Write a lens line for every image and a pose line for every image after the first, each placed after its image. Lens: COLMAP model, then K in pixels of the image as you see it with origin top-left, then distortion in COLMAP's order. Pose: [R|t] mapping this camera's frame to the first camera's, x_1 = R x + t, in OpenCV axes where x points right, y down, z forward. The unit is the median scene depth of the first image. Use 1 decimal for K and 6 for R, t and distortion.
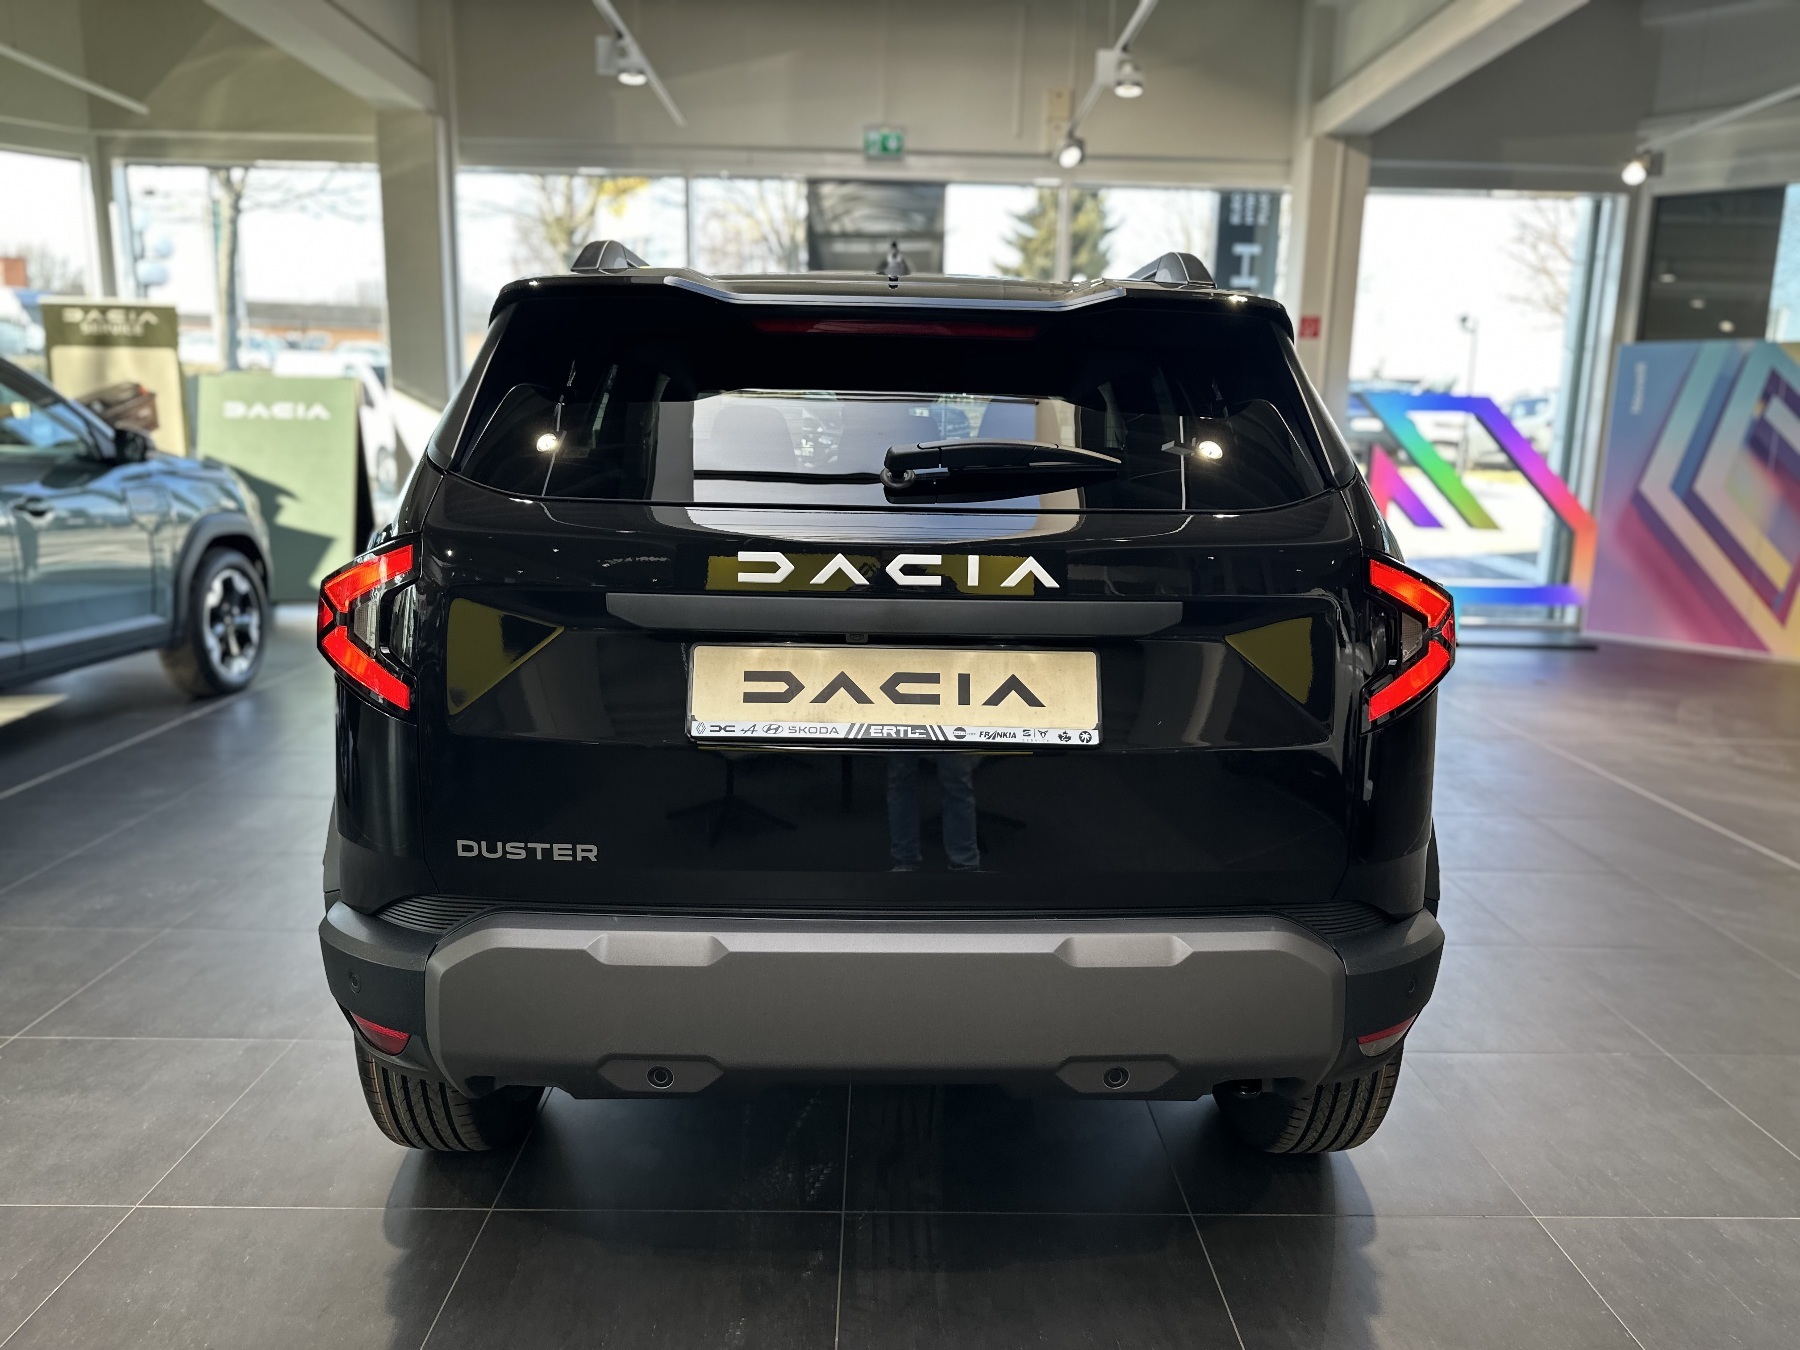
lens RADIAL K [[1281.6, 0, 900.0], [0, 1281.6, 675.0], [0, 0, 1]] dist [0.066052, -0.001484]
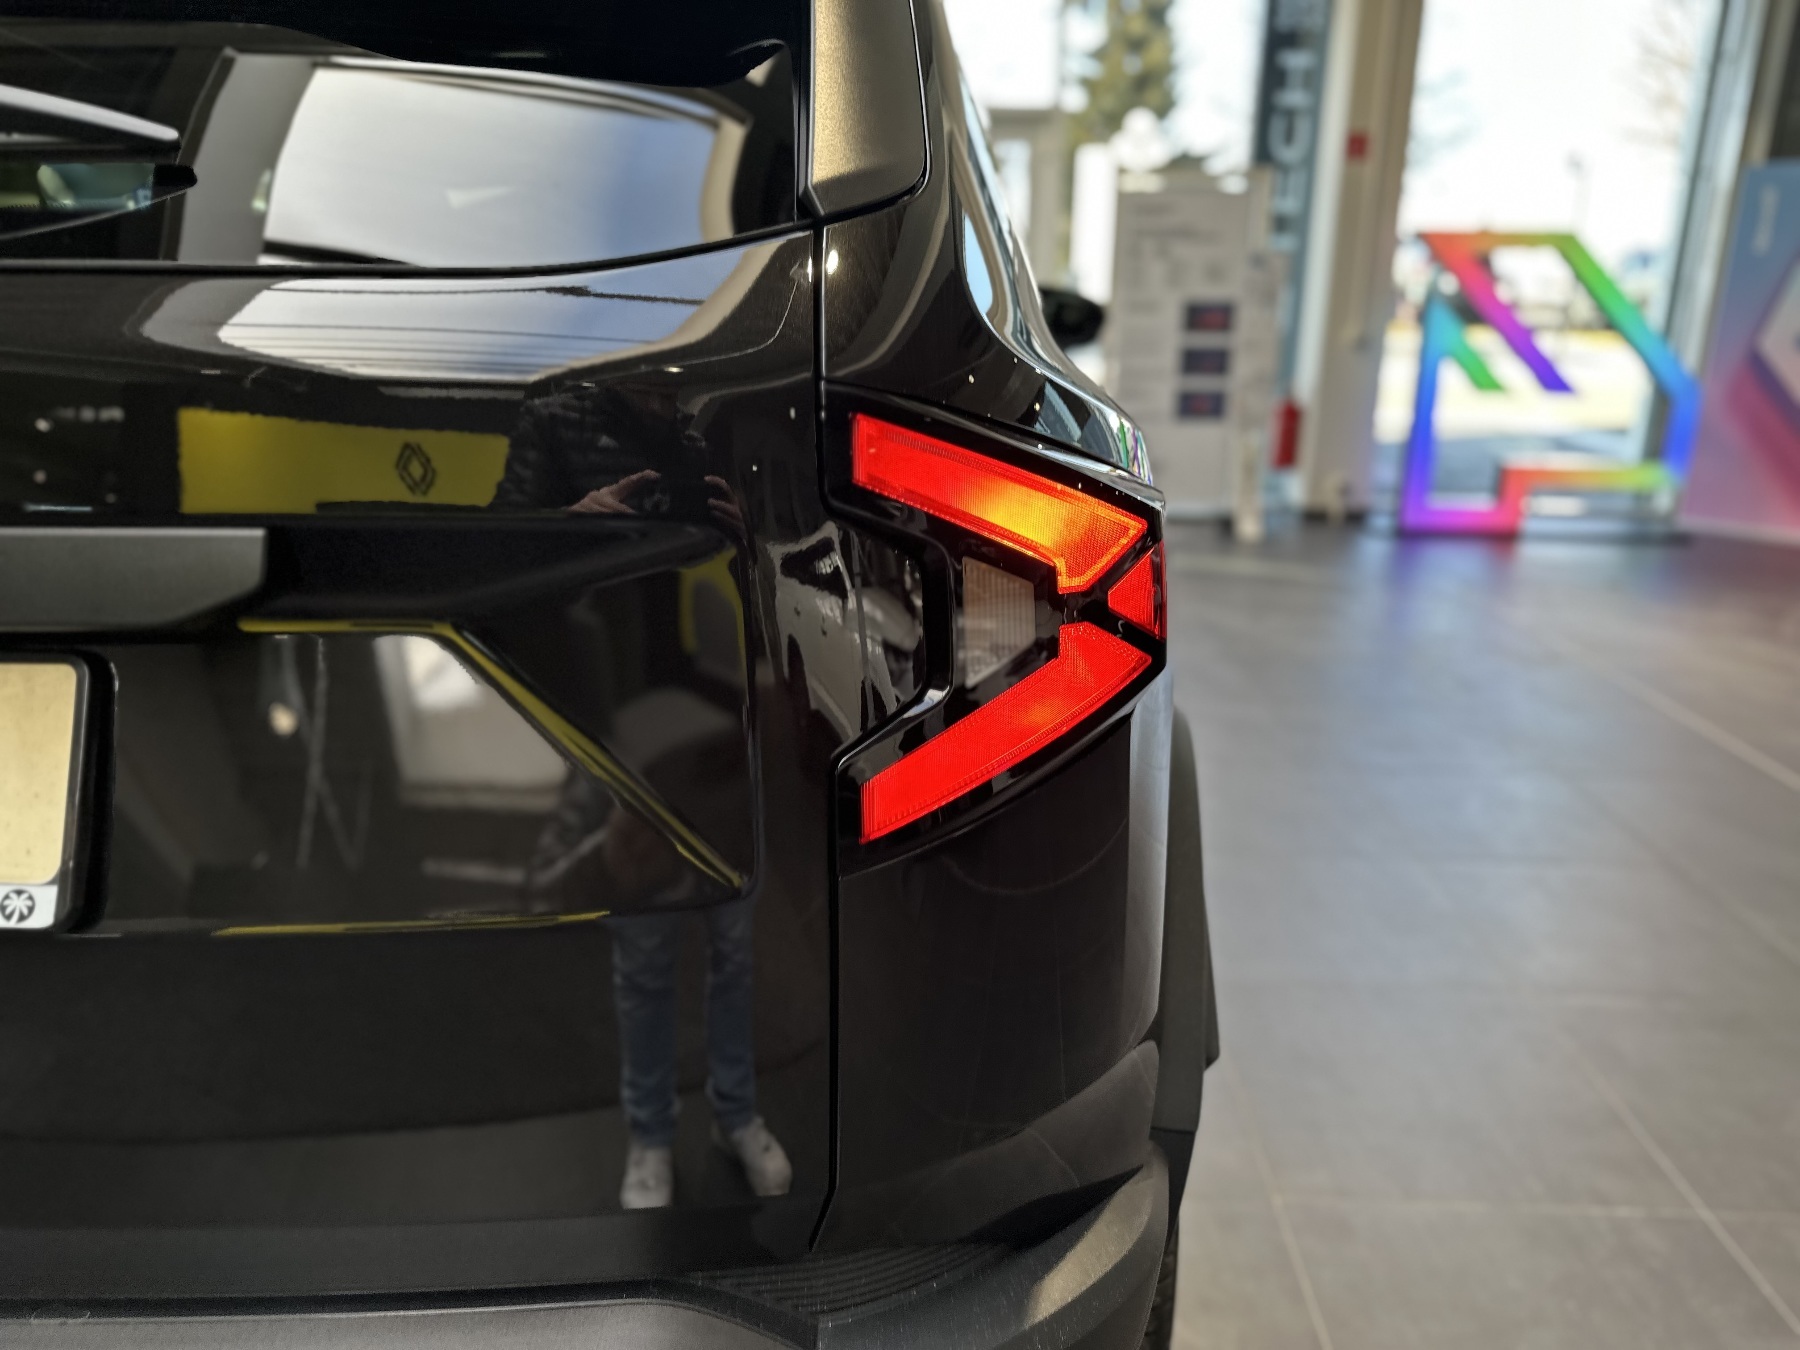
lens RADIAL K [[1227.9, 0, 900.0], [0, 1227.9, 675.0], [0, 0, 1]] dist [-0.005335, -0.001026]
pose [[0.995543, 0.014817, -0.093139, 0.411168], [-0.005172, 0.994673, 0.102947, -0.051765], [0.094168, -0.102006, 0.990317, 0.668344]]
